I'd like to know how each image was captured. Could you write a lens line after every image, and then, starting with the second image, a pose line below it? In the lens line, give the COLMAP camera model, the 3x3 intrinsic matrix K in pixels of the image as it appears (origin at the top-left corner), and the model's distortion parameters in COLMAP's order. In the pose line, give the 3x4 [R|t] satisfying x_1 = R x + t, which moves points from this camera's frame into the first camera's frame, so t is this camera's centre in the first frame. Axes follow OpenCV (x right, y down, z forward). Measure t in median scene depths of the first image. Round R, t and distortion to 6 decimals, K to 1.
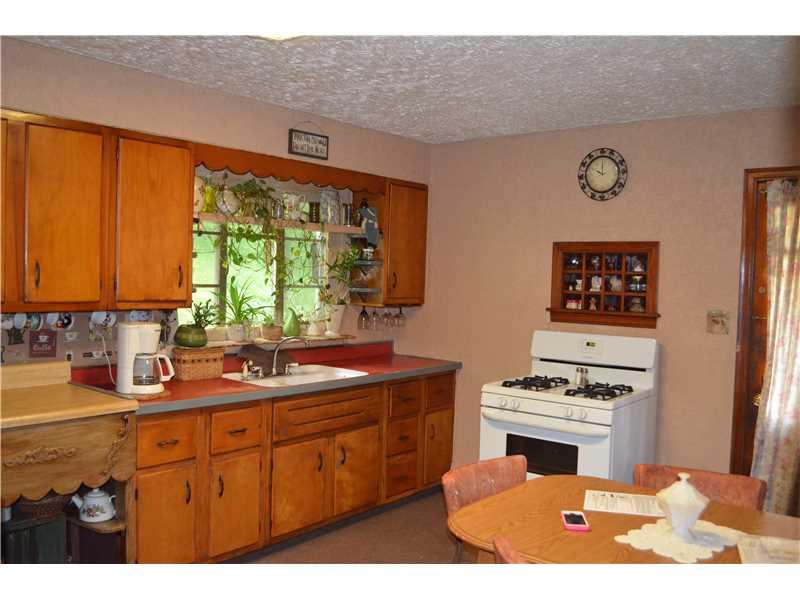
lens RADIAL K [[763.4, 0, 399.8], [0, 763.4, 302.1], [0, 0, 1]] dist [-0.024029, 0.000000]
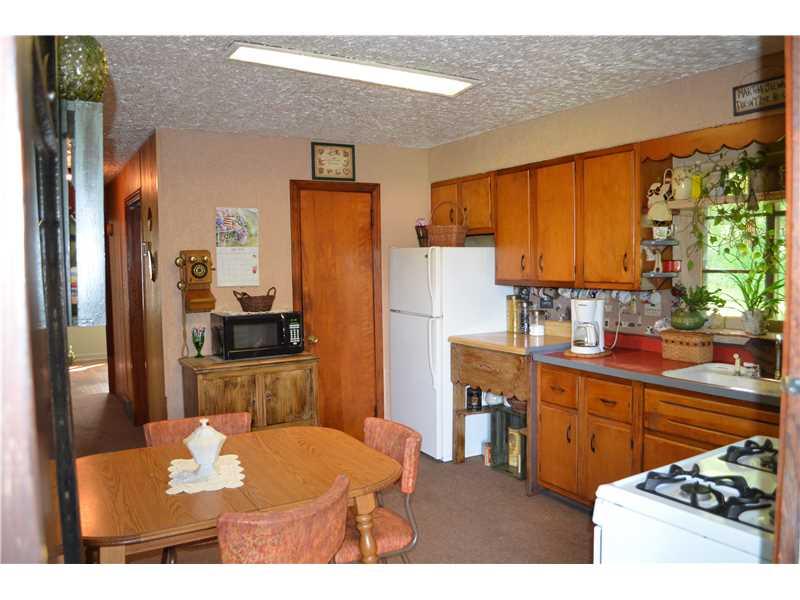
lens RADIAL K [[642.2, 0, 400.5], [0, 642.2, 301.0], [0, 0, 1]] dist [-0.047811, -0.003727]
pose [[-0.359318, 0.025266, -0.932873, 0.766563], [-0.040828, 0.998251, 0.042762, -0.002283], [0.932322, 0.053453, -0.357657, 1.062664]]
